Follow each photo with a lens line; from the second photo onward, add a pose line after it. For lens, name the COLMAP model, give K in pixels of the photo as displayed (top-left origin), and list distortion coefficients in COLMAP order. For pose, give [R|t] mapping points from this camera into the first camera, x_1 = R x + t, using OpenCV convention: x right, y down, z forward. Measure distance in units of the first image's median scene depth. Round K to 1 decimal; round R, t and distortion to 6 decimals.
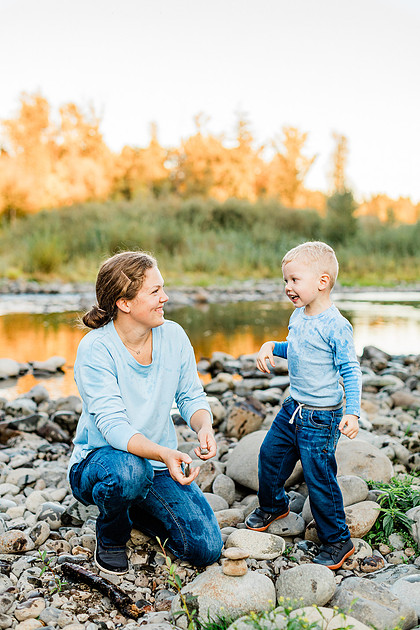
lens RADIAL K [[962.3, 0, 195.3], [0, 962.3, 314.3], [0, 0, 1]] dist [0.044289, 0.014163]
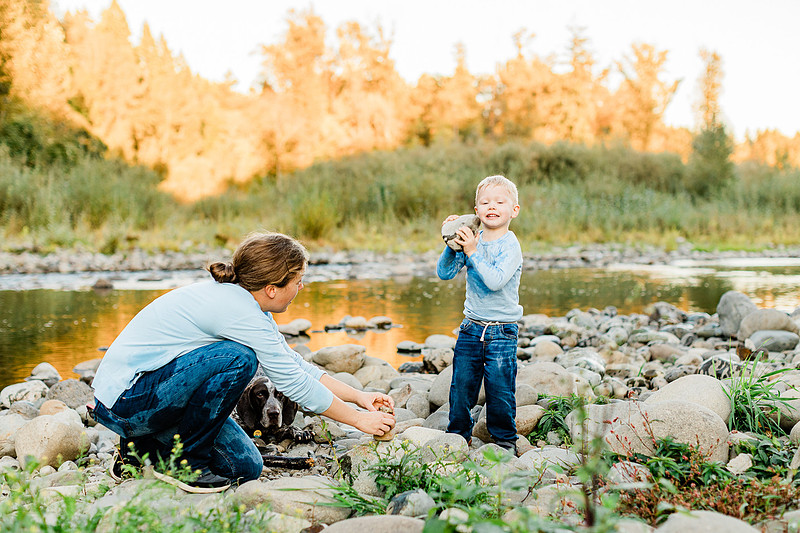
lens RADIAL K [[1288.7, 0, 386.8], [0, 1288.7, 284.7], [0, 0, 1]] dist [0.041814, -0.038498]
pose [[0.994286, -0.008660, -0.106393, 0.006062], [0.007491, 0.999907, -0.011382, 0.002565], [0.106482, 0.010520, 0.994259, -0.016983]]
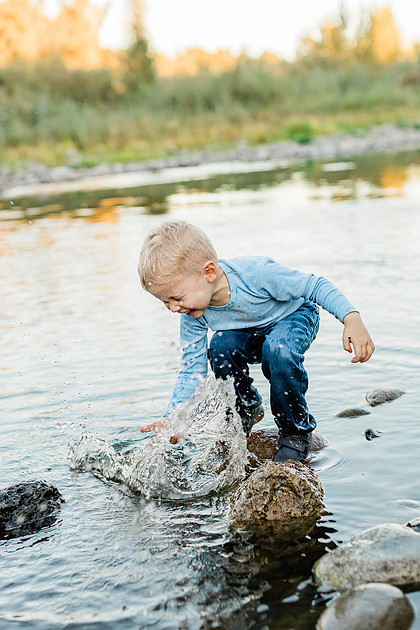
lens RADIAL K [[999.4, 0, 210.0], [0, 999.4, 315.0], [0, 0, 1]] dist [0.019110, -0.023584]
pose [[0.979620, -0.125334, 0.156956, 0.043955], [0.105657, 0.986129, 0.128008, -0.002963], [-0.170822, -0.108815, 0.979275, 0.123977]]
